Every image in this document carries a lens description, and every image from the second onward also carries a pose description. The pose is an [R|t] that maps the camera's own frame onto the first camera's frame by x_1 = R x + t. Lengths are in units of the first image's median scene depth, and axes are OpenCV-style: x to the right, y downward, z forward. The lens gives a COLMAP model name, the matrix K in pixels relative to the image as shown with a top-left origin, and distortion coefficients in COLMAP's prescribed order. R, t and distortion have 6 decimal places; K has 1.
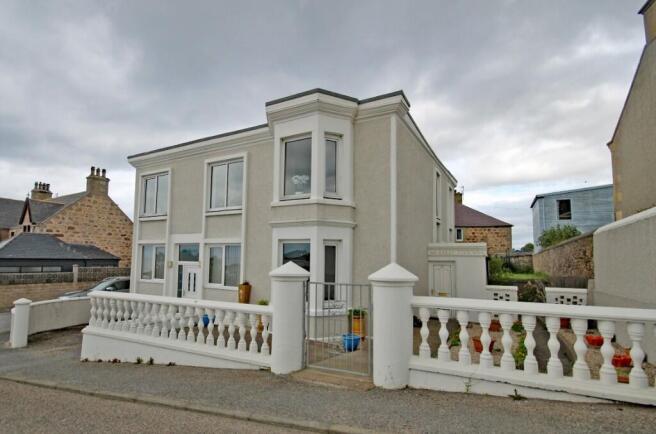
lens RADIAL K [[325.3, 0, 314.1], [0, 325.3, 234.7], [0, 0, 1]] dist [0.002882, 0.000300]
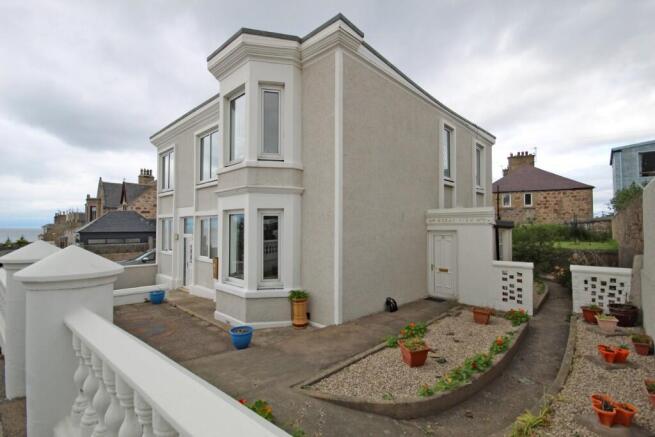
lens RADIAL K [[299.3, 0, 327.4], [0, 299.3, 219.8], [0, 0, 1]] dist [-0.000546, 0.001042]
pose [[0.977584, -0.021358, -0.209461, 0.273760], [0.031097, 0.998577, 0.043313, 0.011088], [0.208238, -0.048855, 0.976857, 0.197221]]
